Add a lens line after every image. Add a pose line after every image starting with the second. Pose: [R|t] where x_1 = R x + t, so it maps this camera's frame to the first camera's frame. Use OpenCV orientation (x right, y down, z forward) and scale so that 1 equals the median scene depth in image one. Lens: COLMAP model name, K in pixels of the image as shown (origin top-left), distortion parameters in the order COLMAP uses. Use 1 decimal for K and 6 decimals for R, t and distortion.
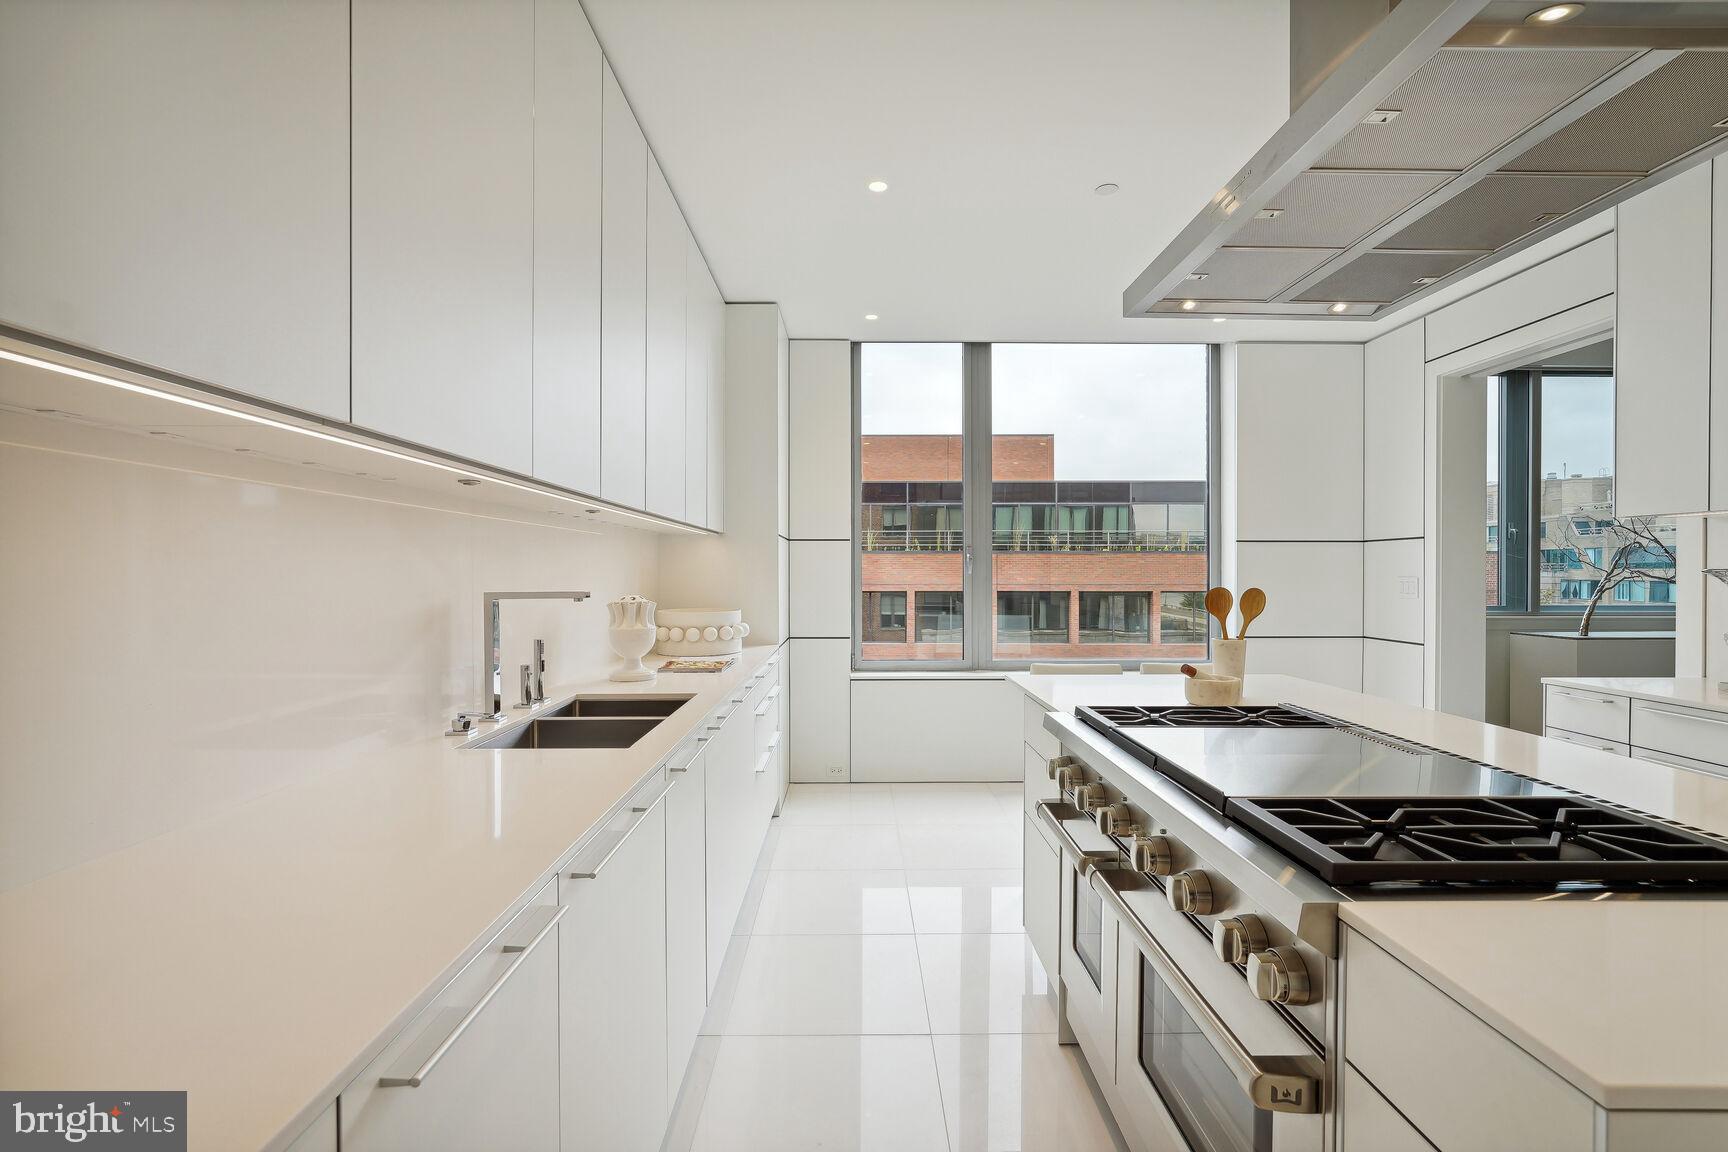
lens RADIAL K [[766.7, 0, 864.0], [0, 766.7, 576.0], [0, 0, 1]] dist [-0.000876, 0.000056]
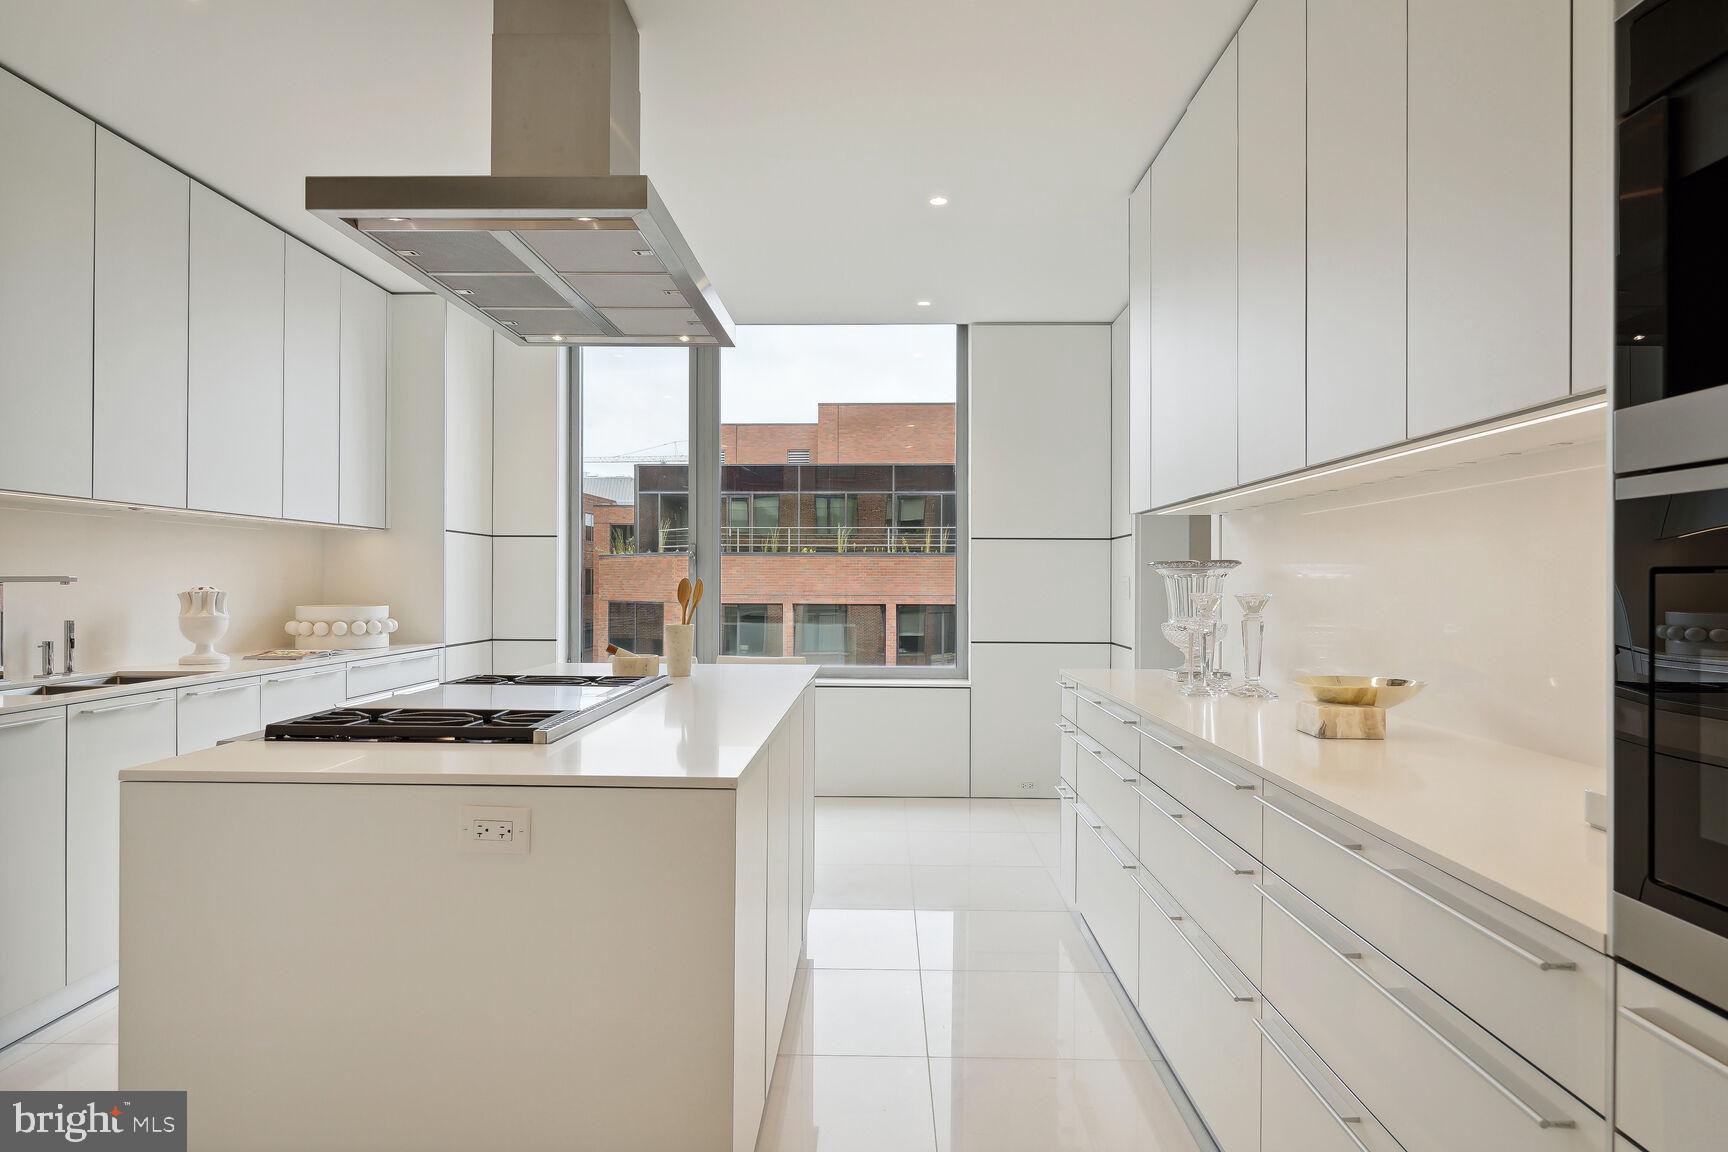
lens RADIAL K [[1012.4, 0, 833.7], [0, 1012.4, 577.4], [0, 0, 1]] dist [0.006172, 0.002370]
pose [[0.998190, 0.004401, -0.059984, 0.675089], [-0.004950, 0.999947, -0.009004, 0.022291], [0.059941, 0.009284, 0.998159, -0.378889]]
